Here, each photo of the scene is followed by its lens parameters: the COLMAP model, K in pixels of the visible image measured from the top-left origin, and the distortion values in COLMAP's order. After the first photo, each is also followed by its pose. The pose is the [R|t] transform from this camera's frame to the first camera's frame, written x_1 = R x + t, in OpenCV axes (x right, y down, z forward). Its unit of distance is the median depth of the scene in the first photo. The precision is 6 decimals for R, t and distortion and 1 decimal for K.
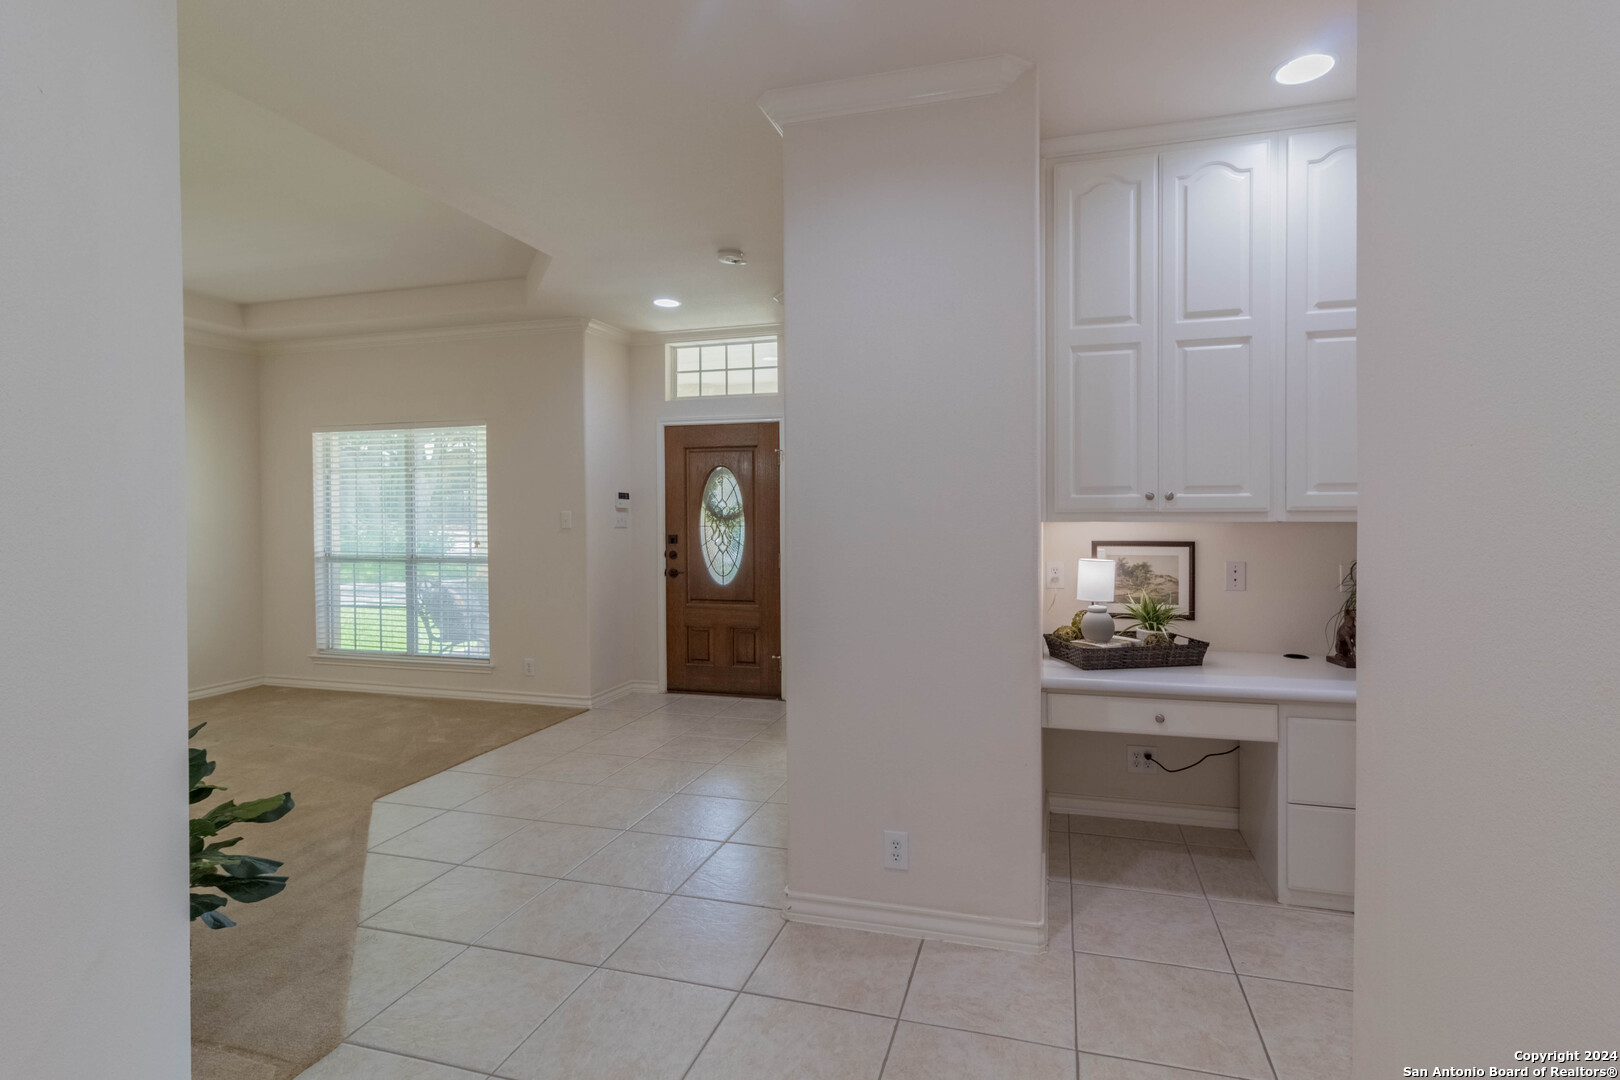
lens RADIAL K [[775.1, 0, 825.9], [0, 775.1, 532.5], [0, 0, 1]] dist [0.001190, 0.000168]
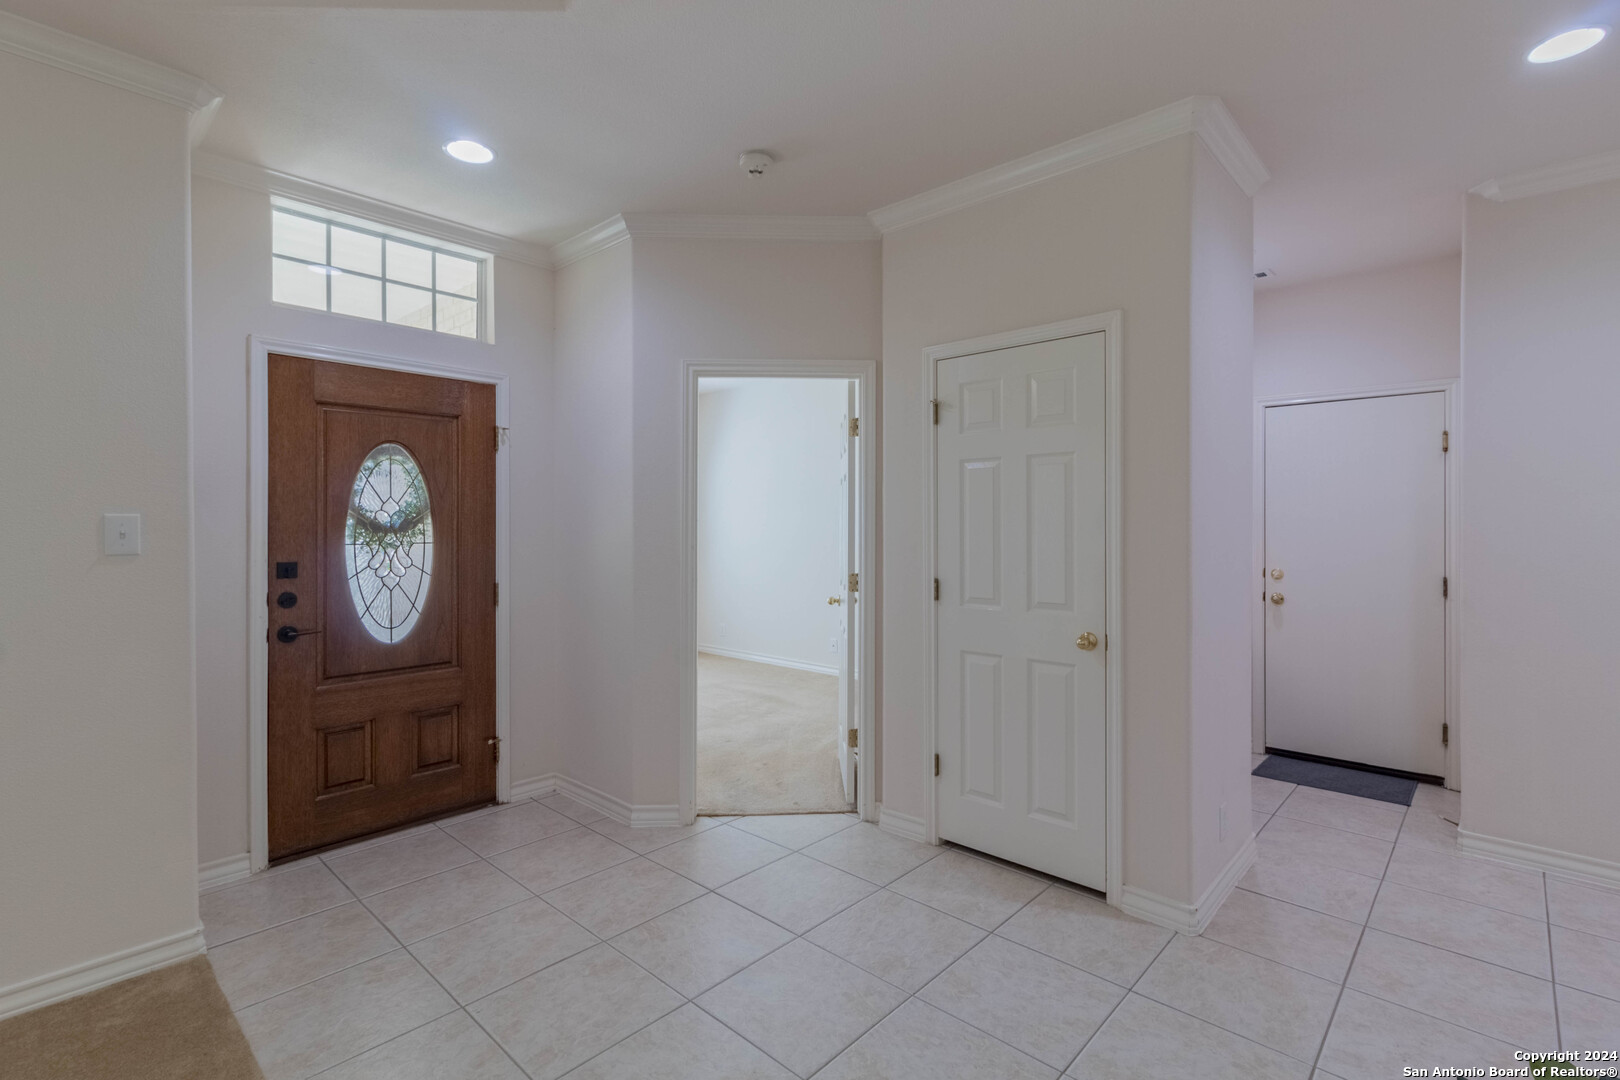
lens RADIAL K [[775.1, 0, 825.9], [0, 775.1, 532.5], [0, 0, 1]] dist [0.001190, 0.000168]
pose [[0.435514, -0.003773, 0.900174, -0.517582], [0.018425, 0.999819, -0.004724, -0.007772], [-0.899993, 0.018643, 0.435505, 0.443663]]
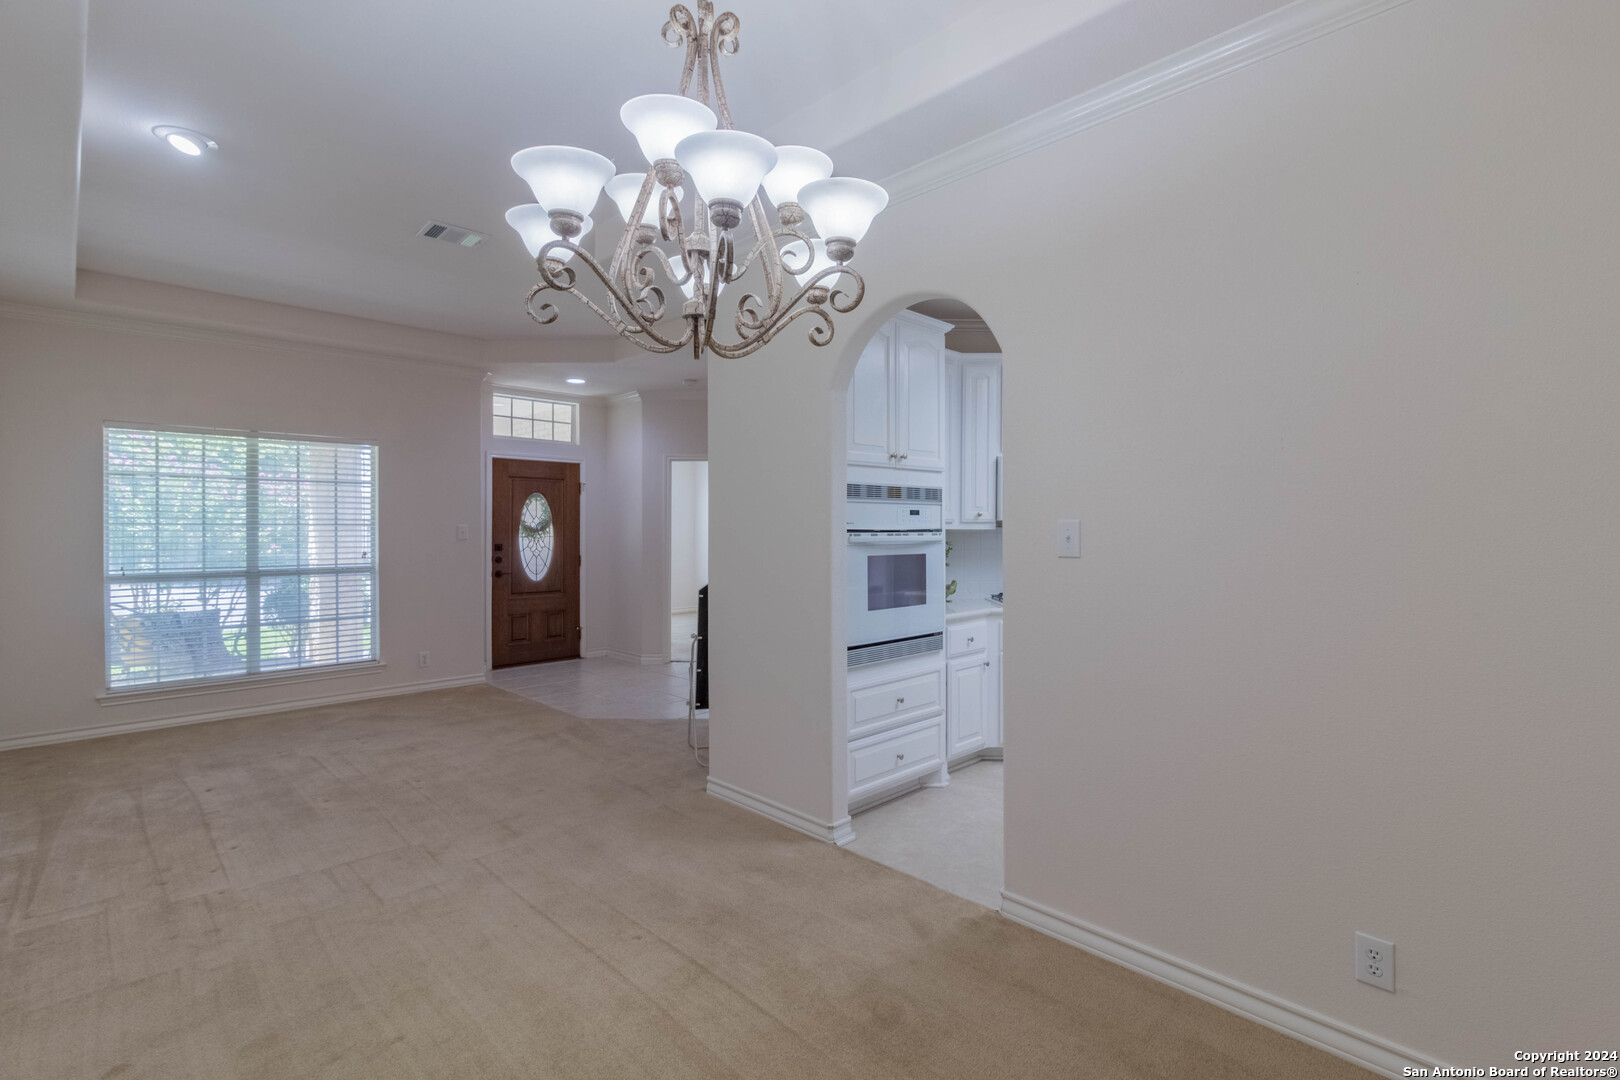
lens RADIAL K [[770.4, 0, 810.0], [0, 770.4, 540.0], [0, 0, 1]] dist [-0.017306, -0.000707]
pose [[0.489736, -0.009225, 0.871822, -1.053460], [0.013668, 0.999902, 0.002902, -0.000170], [-0.871764, 0.010495, 0.489814, -0.060269]]
